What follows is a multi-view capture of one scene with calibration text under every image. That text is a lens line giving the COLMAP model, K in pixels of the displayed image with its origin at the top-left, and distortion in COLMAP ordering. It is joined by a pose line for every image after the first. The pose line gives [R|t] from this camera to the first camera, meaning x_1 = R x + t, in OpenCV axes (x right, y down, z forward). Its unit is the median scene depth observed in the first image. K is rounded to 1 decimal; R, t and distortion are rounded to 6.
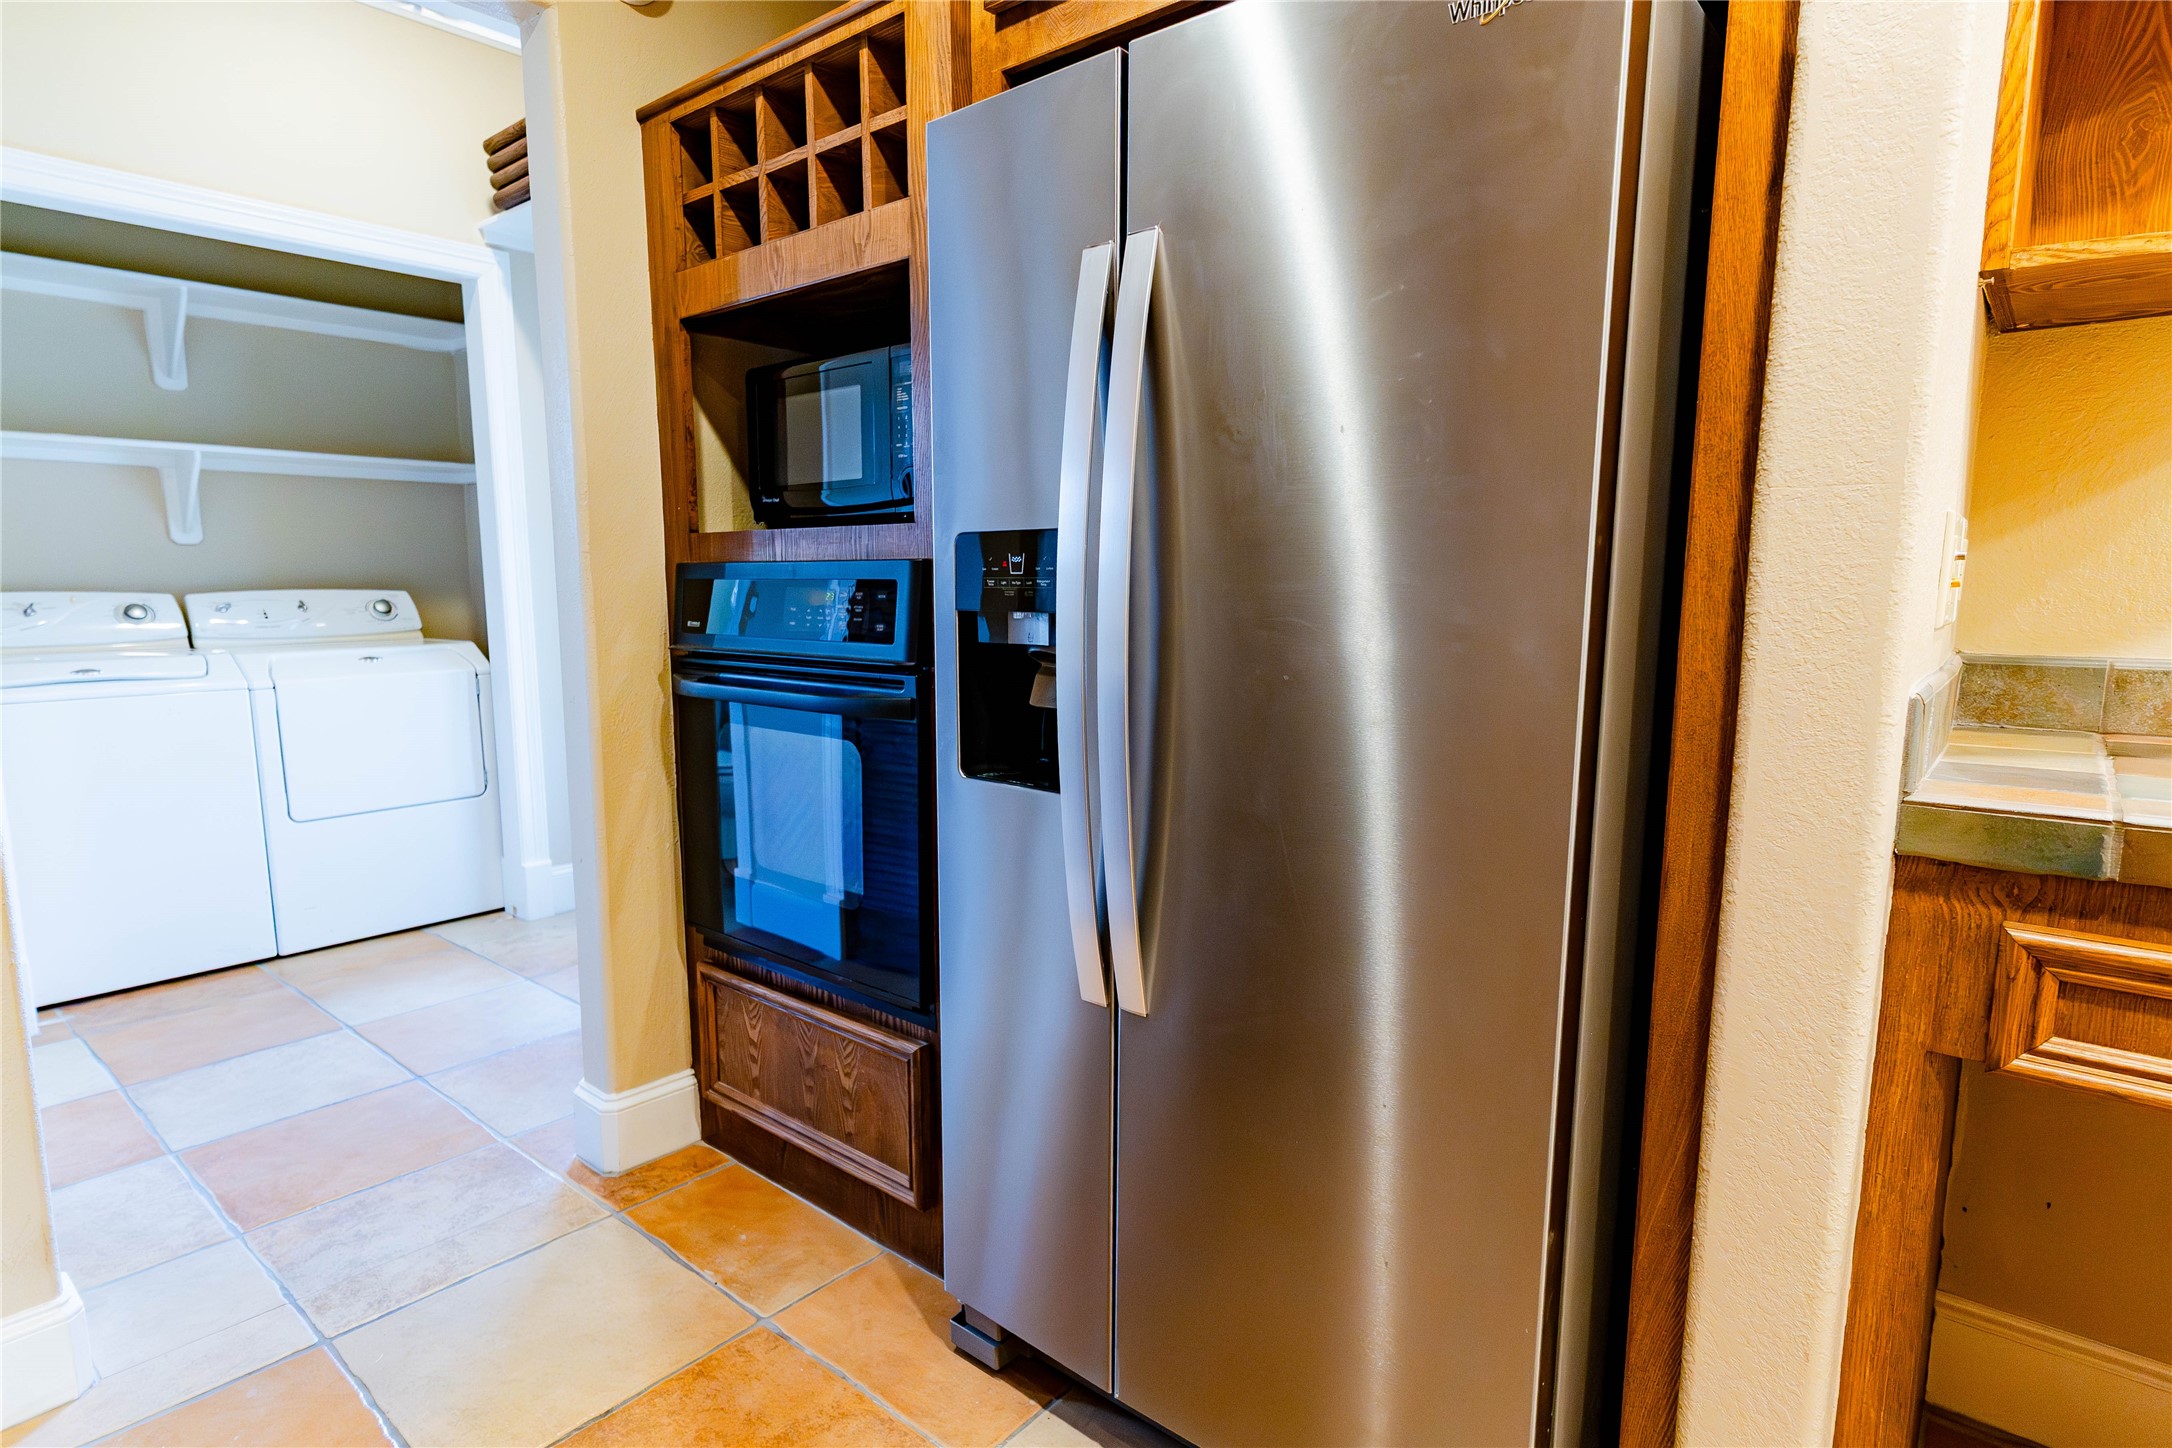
lens RADIAL K [[1059.9, 0, 1094.1], [0, 1059.9, 731.2], [0, 0, 1]] dist [-0.001864, -0.000651]
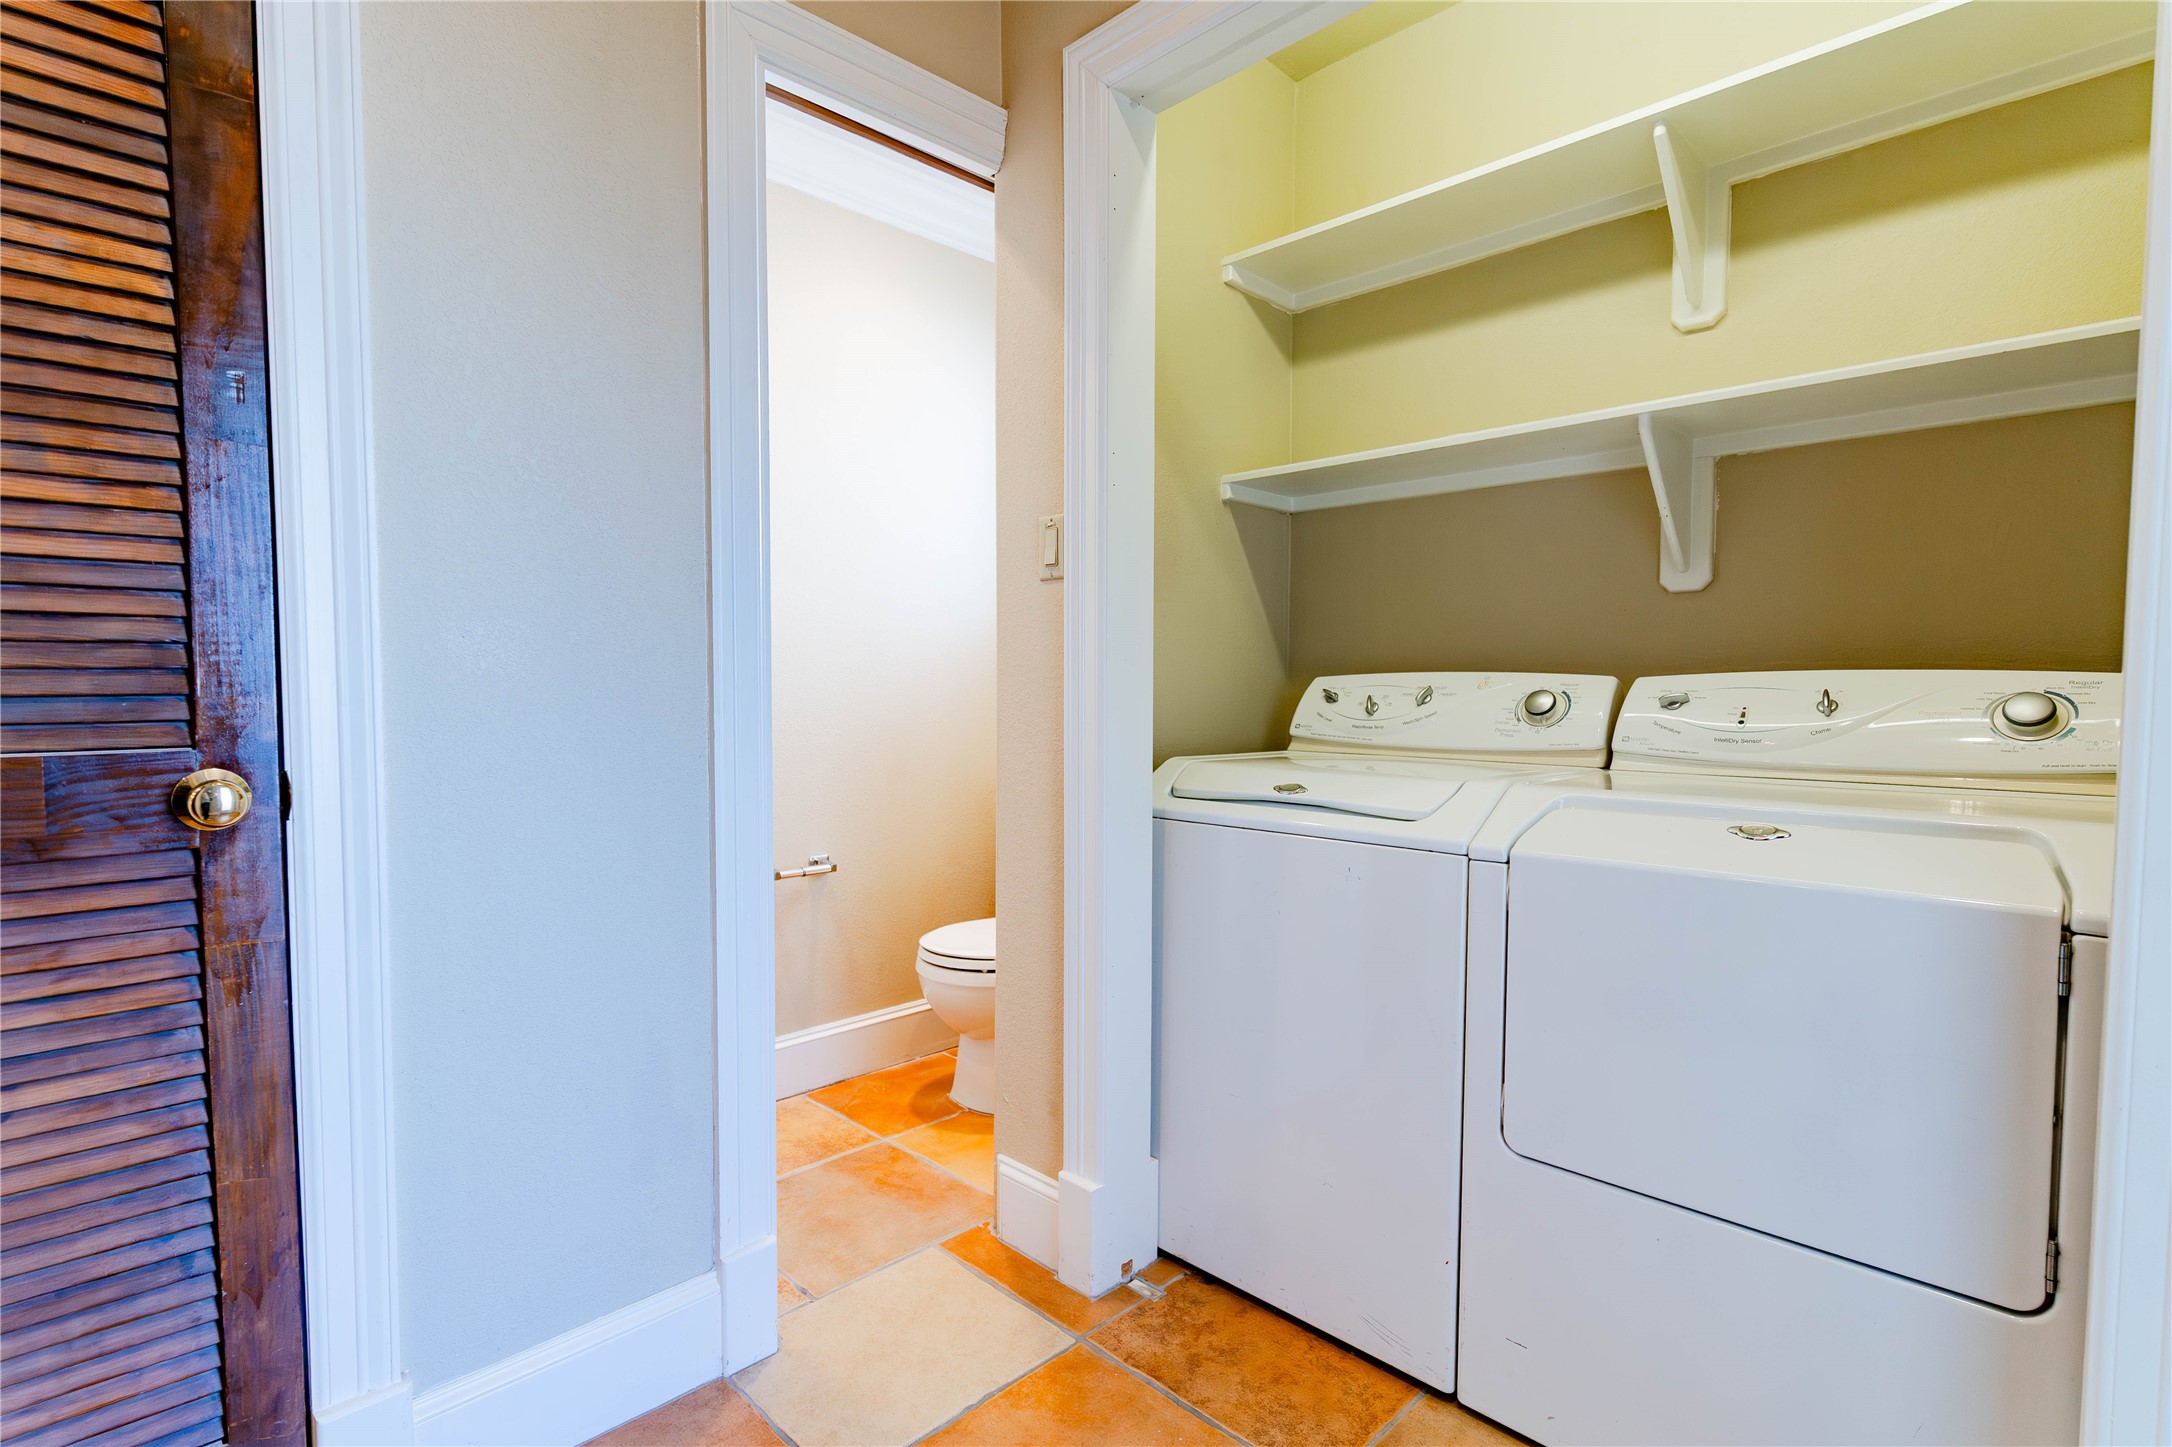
lens RADIAL K [[1059.9, 0, 1094.1], [0, 1059.9, 730.7], [0, 0, 1]] dist [-0.001864, -0.000651]
pose [[-0.123126, 0.044008, -0.991415, -0.245829], [-0.145851, 0.987366, 0.061941, -0.090695], [0.981615, 0.152225, -0.115152, 0.761045]]
